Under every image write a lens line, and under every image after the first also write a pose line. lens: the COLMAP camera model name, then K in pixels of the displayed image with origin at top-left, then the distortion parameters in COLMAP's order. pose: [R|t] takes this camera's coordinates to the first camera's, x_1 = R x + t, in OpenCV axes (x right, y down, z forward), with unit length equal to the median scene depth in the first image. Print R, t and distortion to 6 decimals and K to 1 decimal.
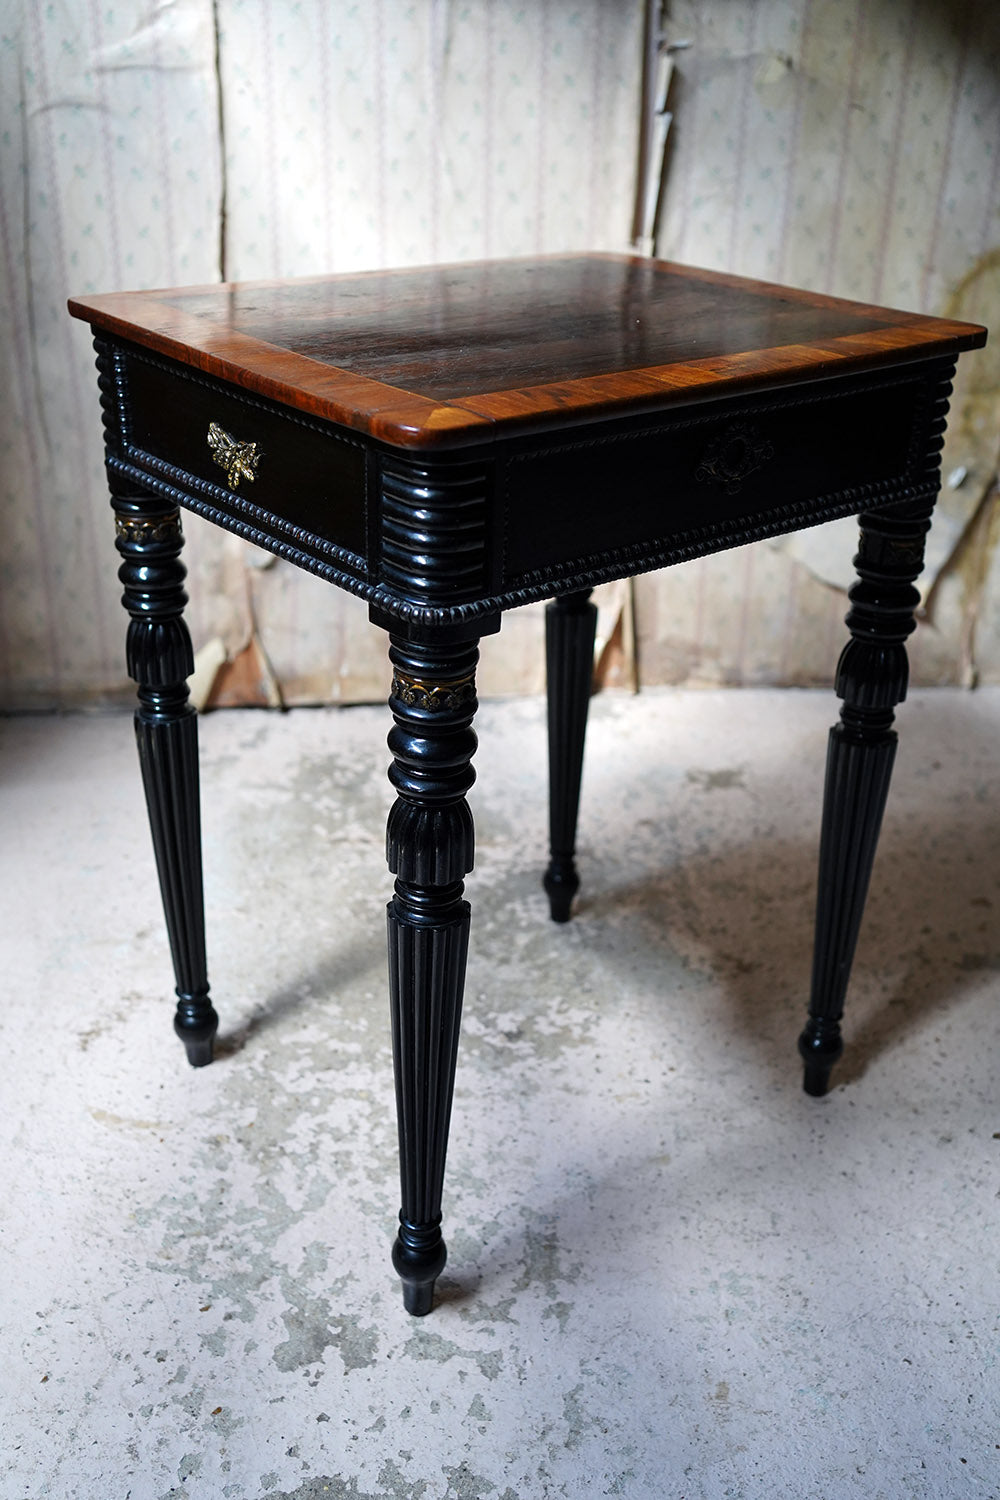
lens RADIAL K [[1520.7, 0, 513.1], [0, 1520.7, 759.1], [0, 0, 1]] dist [0.026523, 0.000000]
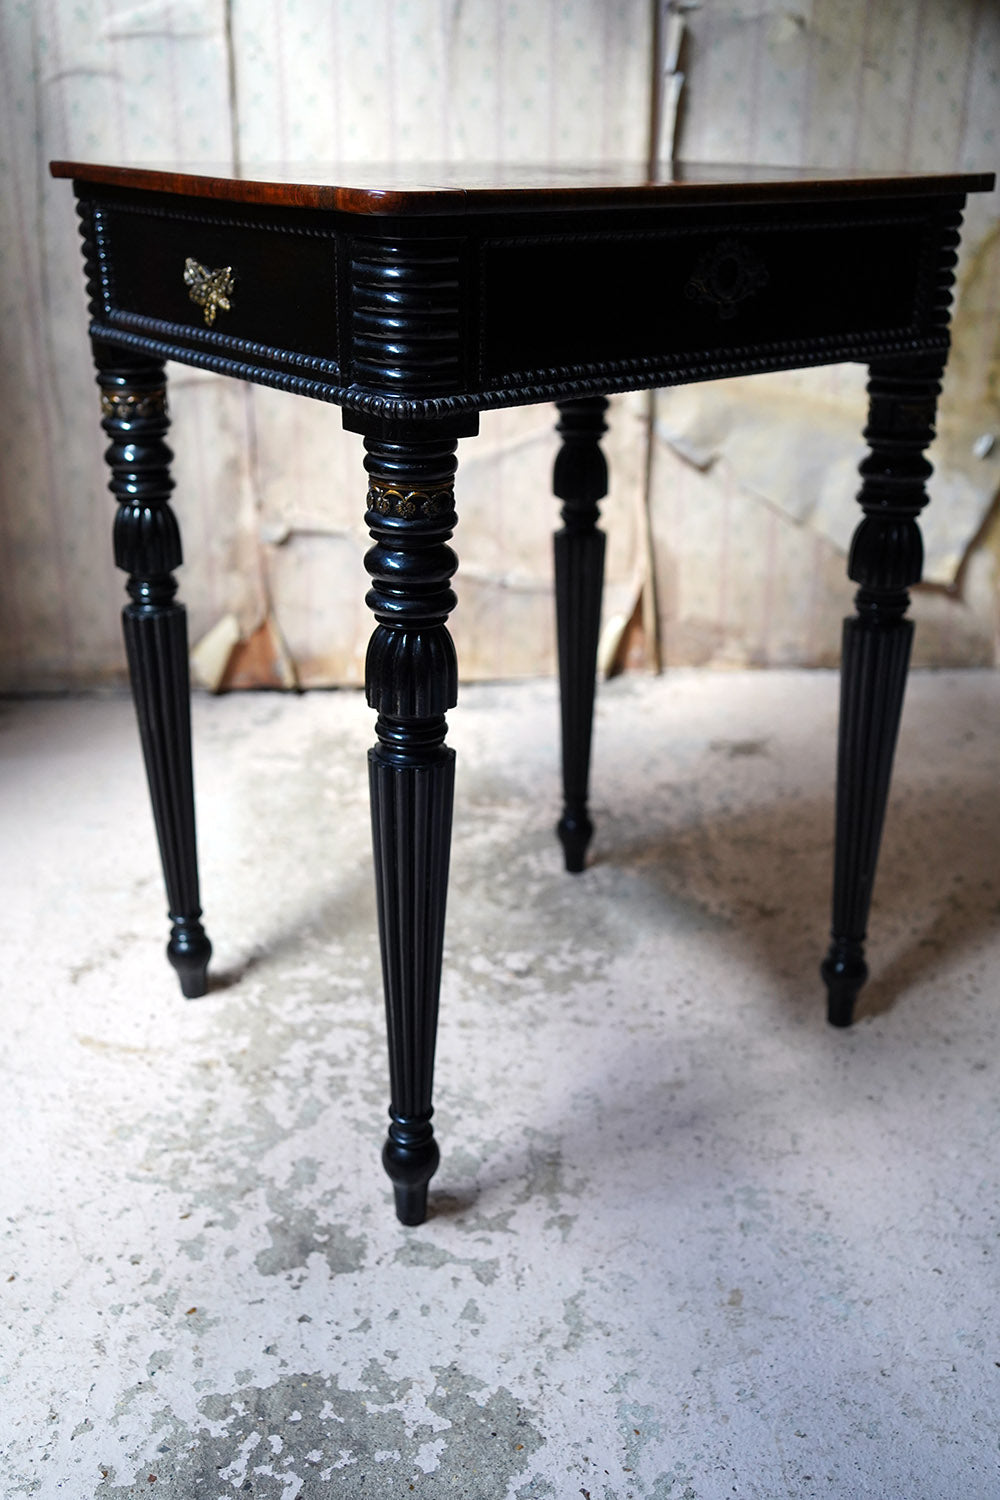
lens RADIAL K [[1520.7, 0, 512.8], [0, 1520.7, 762.4], [0, 0, 1]] dist [0.026523, 0.000000]
pose [[0.999493, -0.008042, -0.030823, 0.027545], [0.006013, 0.997844, -0.065357, 0.124425], [0.031282, 0.065139, 0.997386, 0.043122]]
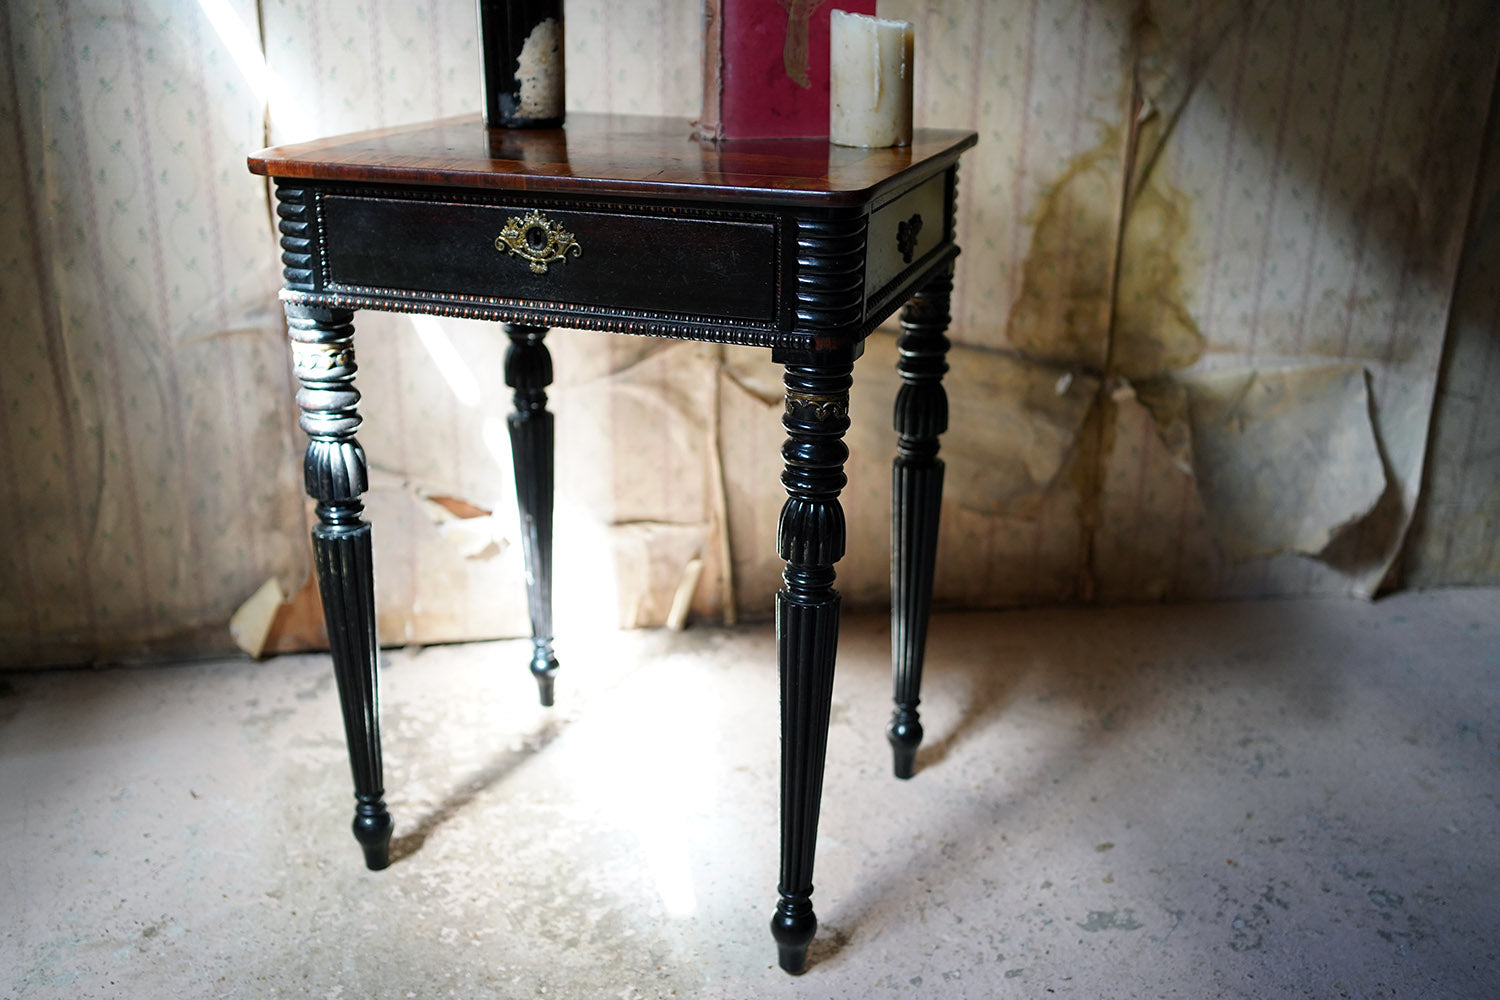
lens RADIAL K [[1520.7, 0, 759.1], [0, 1520.7, 502.5], [0, 0, 1]] dist [0.026523, 0.000000]
pose [[0.998051, -0.029239, 0.055135, 0.072609], [0.034859, 0.993977, -0.103898, -0.029797], [-0.051765, 0.105618, 0.993059, 0.113322]]
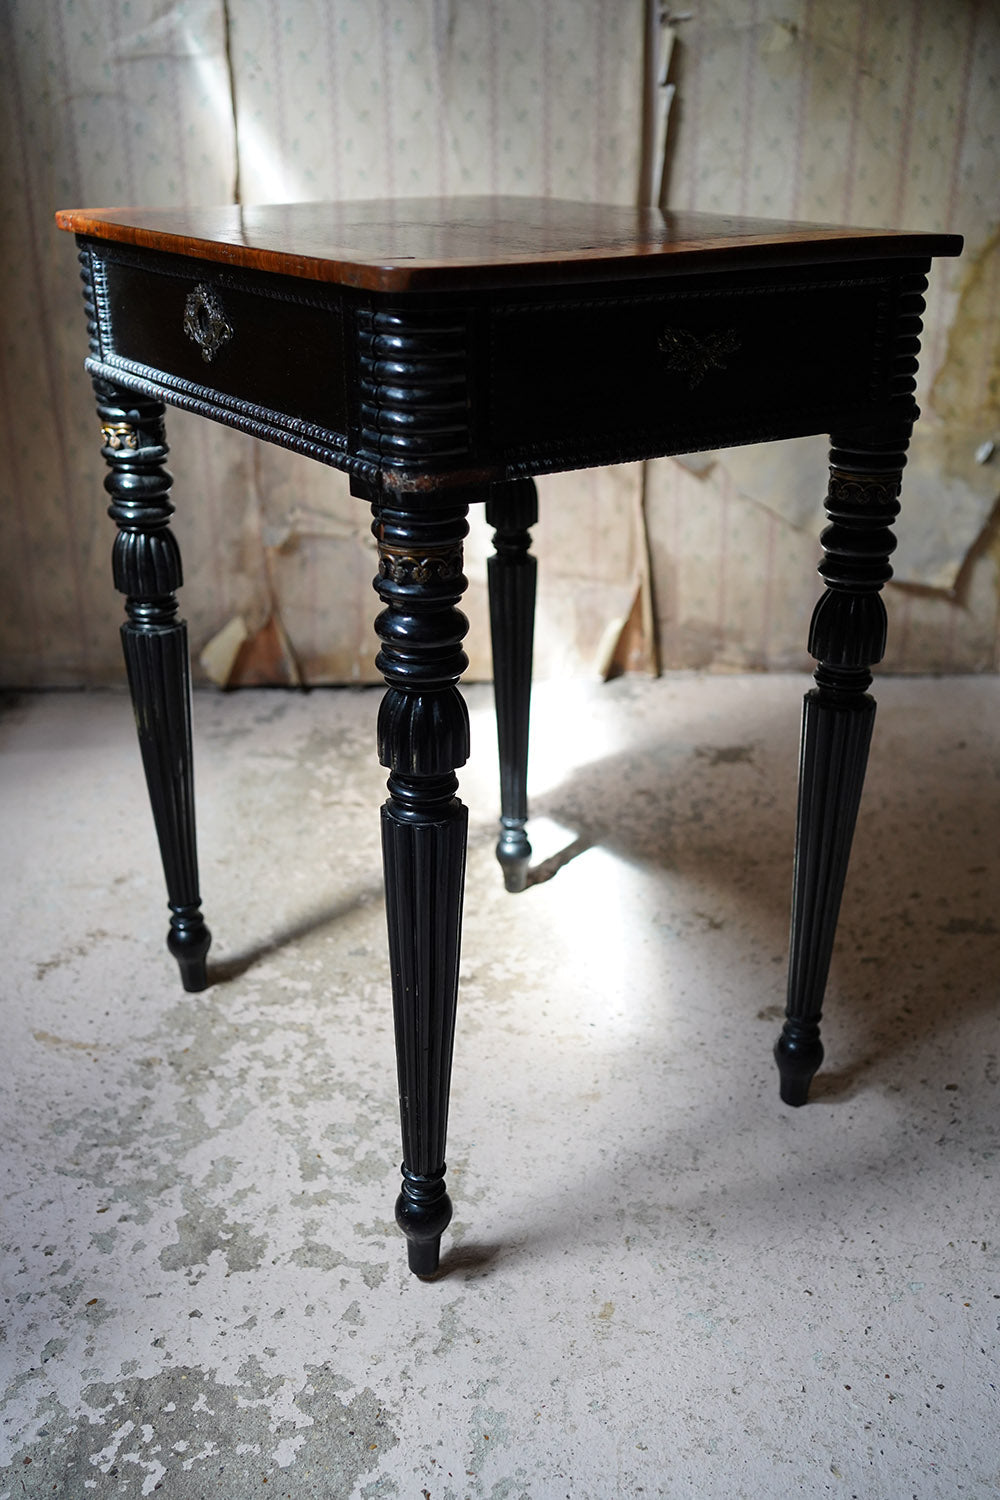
lens RADIAL K [[1520.7, 0, 506.9], [0, 1520.7, 758.0], [0, 0, 1]] dist [0.026523, 0.000000]
pose [[0.994434, 0.009872, -0.104894, 0.143085], [-0.014679, 0.998872, -0.045162, 0.090922], [0.104330, 0.046450, 0.993457, 0.016148]]
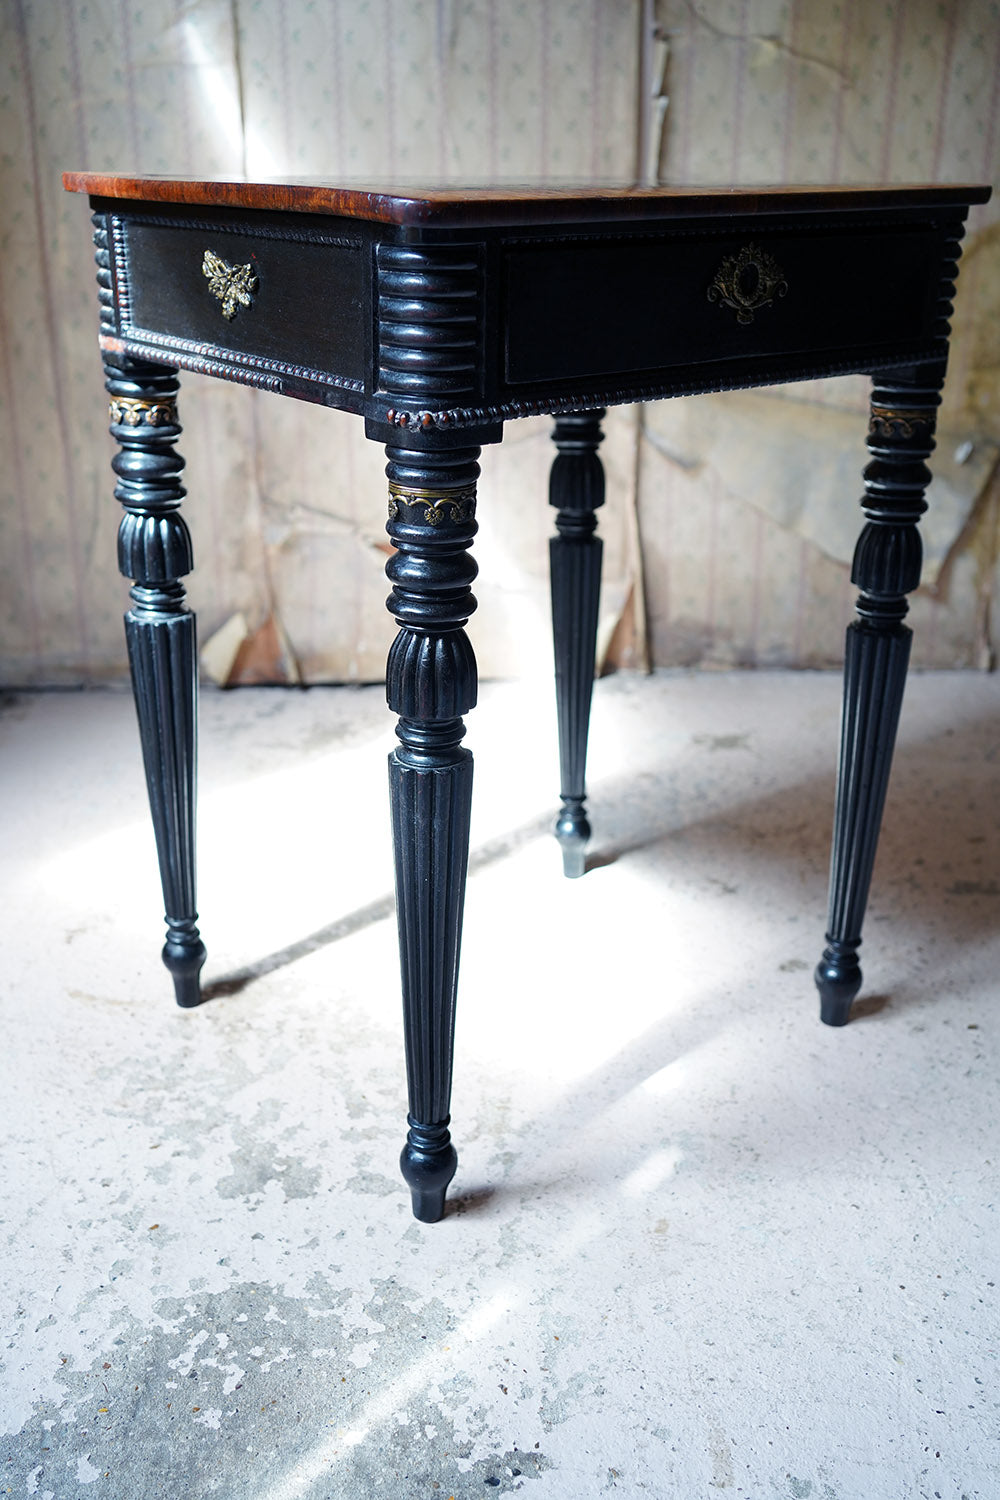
lens RADIAL K [[1520.7, 0, 506.8], [0, 1520.7, 759.1], [0, 0, 1]] dist [0.026523, 0.000000]
pose [[0.997911, -0.000894, -0.064599, 0.084040], [-0.004738, 0.996199, -0.086980, 0.165852], [0.064431, 0.087105, 0.994113, -0.010336]]
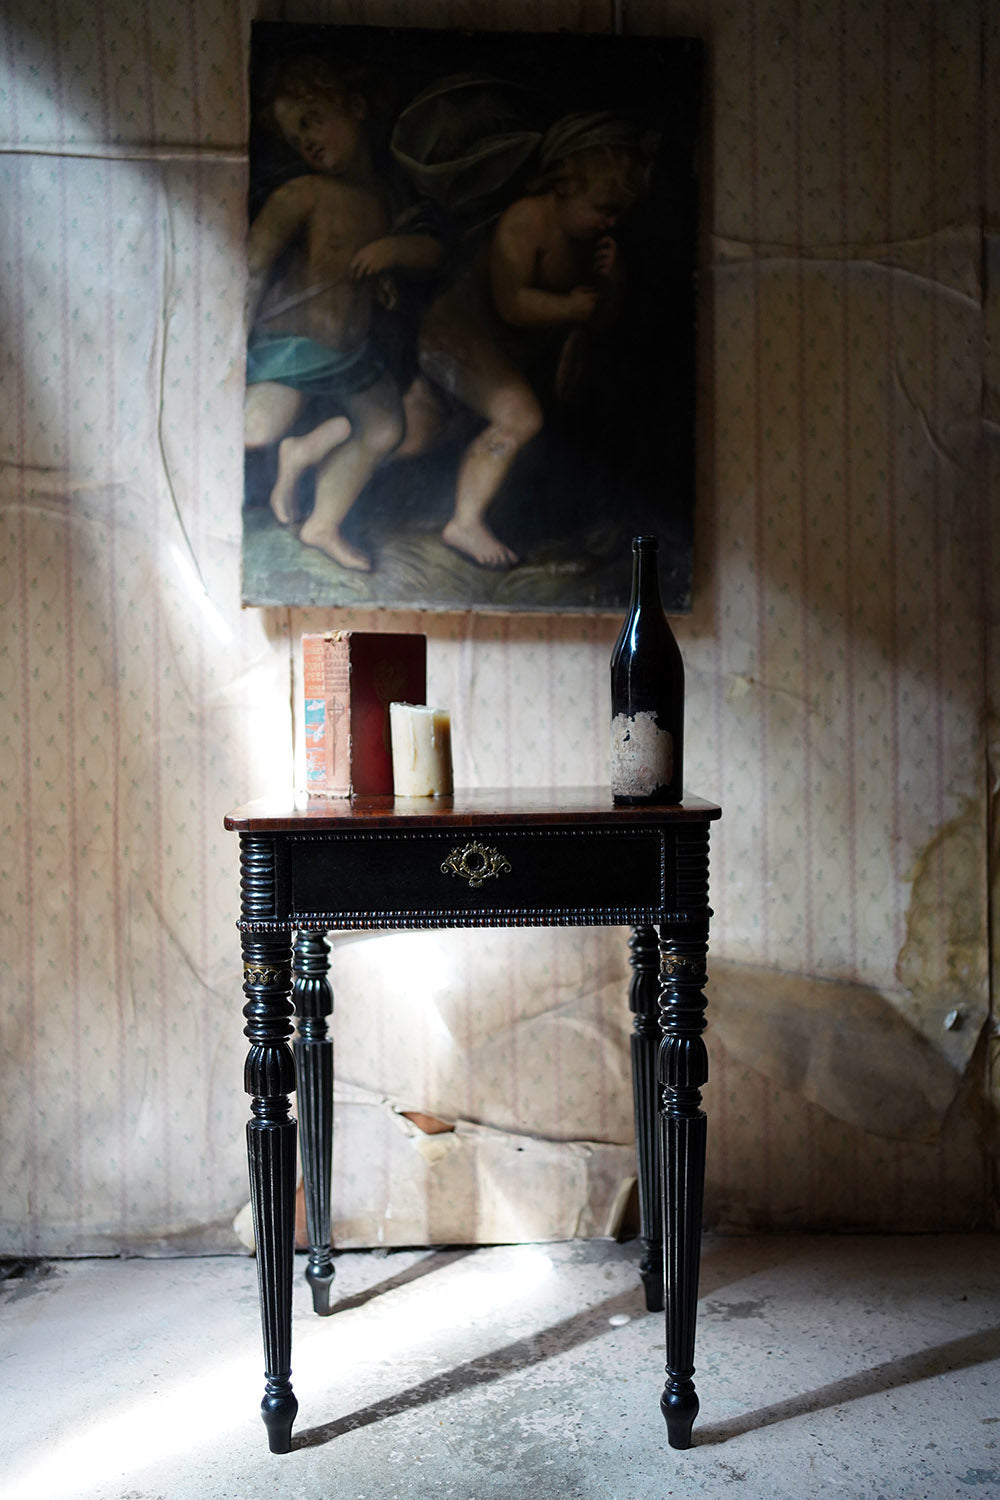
lens RADIAL K [[1520.7, 0, 511.6], [0, 1520.7, 757.6], [0, 0, 1]] dist [0.026523, 0.000000]
pose [[0.994700, -0.041002, -0.094289, 0.140116], [-0.002107, 0.908727, -0.417386, 0.153292], [0.102797, 0.415373, 0.903824, -0.137006]]
